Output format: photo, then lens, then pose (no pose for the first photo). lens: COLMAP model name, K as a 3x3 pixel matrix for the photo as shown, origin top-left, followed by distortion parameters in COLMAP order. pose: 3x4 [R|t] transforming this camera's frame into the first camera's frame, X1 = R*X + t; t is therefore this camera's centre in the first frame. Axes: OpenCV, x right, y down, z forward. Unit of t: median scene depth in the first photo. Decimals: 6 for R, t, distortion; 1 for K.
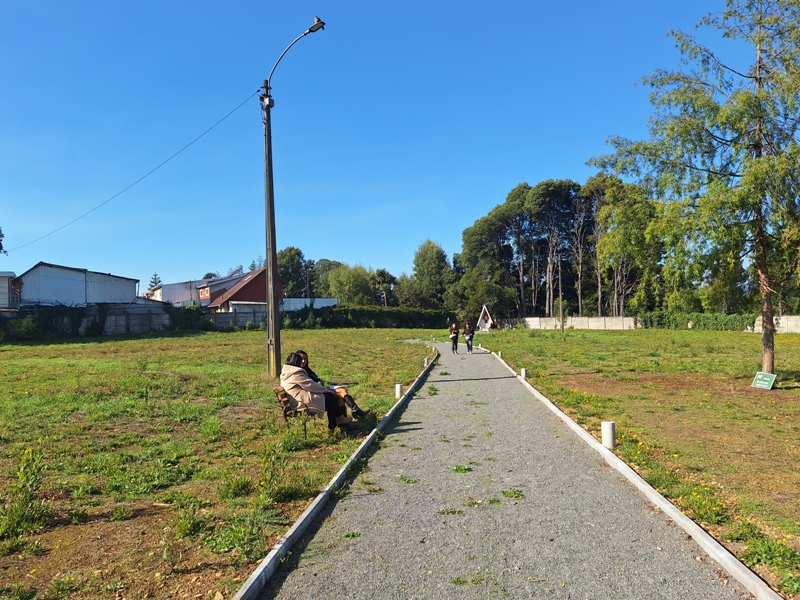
lens RADIAL K [[544.2, 0, 399.2], [0, 544.2, 313.5], [0, 0, 1]] dist [0.050822, -0.055349]
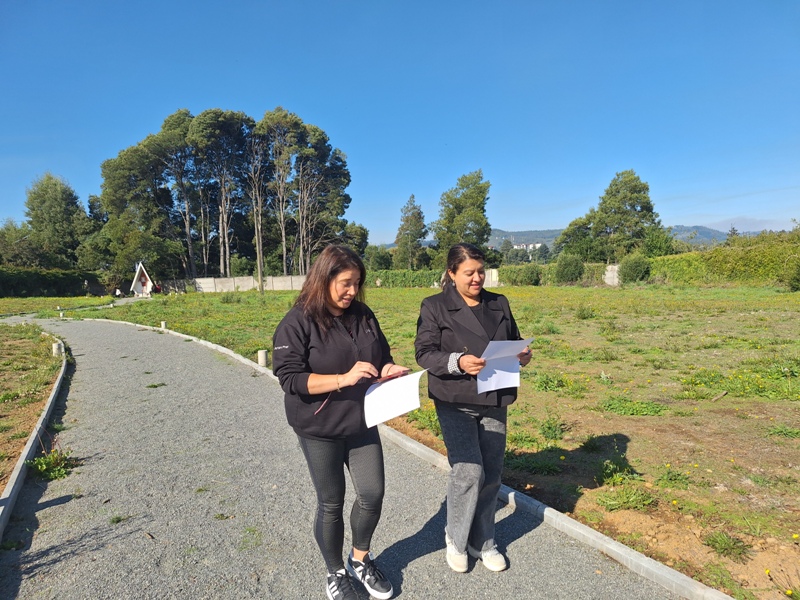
lens RADIAL K [[544.2, 0, 399.2], [0, 544.2, 313.5], [0, 0, 1]] dist [0.050822, -0.055349]
pose [[0.820461, -0.055276, 0.569024, 0.012504], [0.015605, 0.997109, 0.074360, 0.003533], [-0.571489, -0.052130, 0.818952, 0.151717]]
